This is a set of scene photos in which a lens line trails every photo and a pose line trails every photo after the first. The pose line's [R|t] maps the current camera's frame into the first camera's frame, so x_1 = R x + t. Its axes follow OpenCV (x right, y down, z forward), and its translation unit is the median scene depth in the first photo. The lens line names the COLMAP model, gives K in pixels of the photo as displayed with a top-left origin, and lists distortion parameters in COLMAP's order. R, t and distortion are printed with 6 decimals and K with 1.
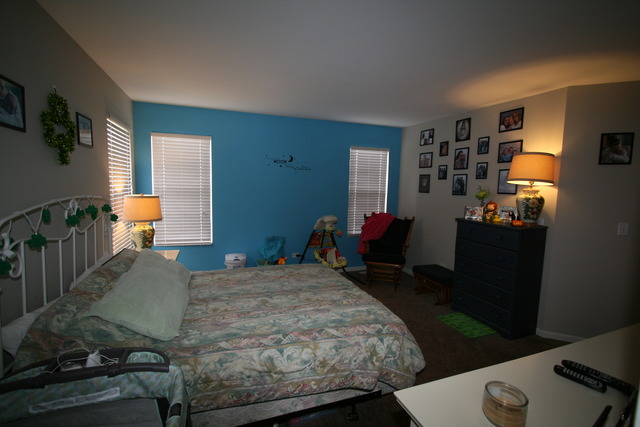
lens RADIAL K [[297.9, 0, 318.3], [0, 297.9, 211.4], [0, 0, 1]] dist [-0.018517, 0.000942]
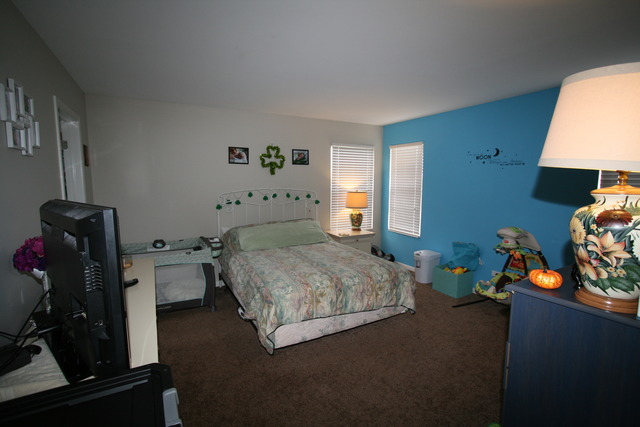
lens RADIAL K [[297.9, 0, 316.8], [0, 297.9, 211.6], [0, 0, 1]] dist [-0.018517, 0.000942]
pose [[0.150553, 0.087428, -0.984728, 0.738262], [-0.094048, 0.992831, 0.073769, -0.035842], [0.984118, 0.081506, 0.157696, 0.472854]]
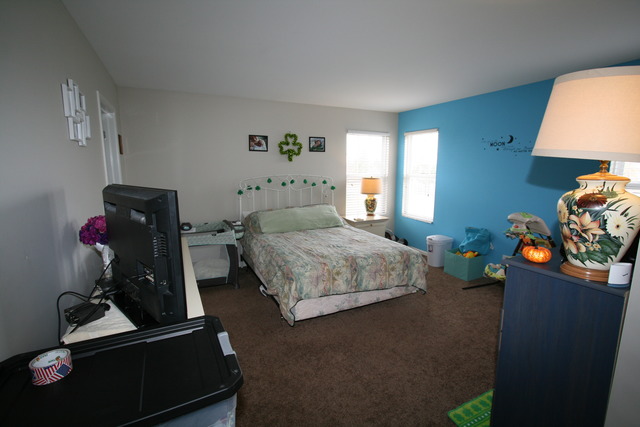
lens RADIAL K [[297.9, 0, 317.0], [0, 297.9, 210.7], [0, 0, 1]] dist [-0.018517, 0.000942]
pose [[0.103583, 0.129885, -0.986104, 0.786079], [-0.094208, 0.988261, 0.120273, -0.035146], [0.990149, 0.080441, 0.114603, 0.459045]]
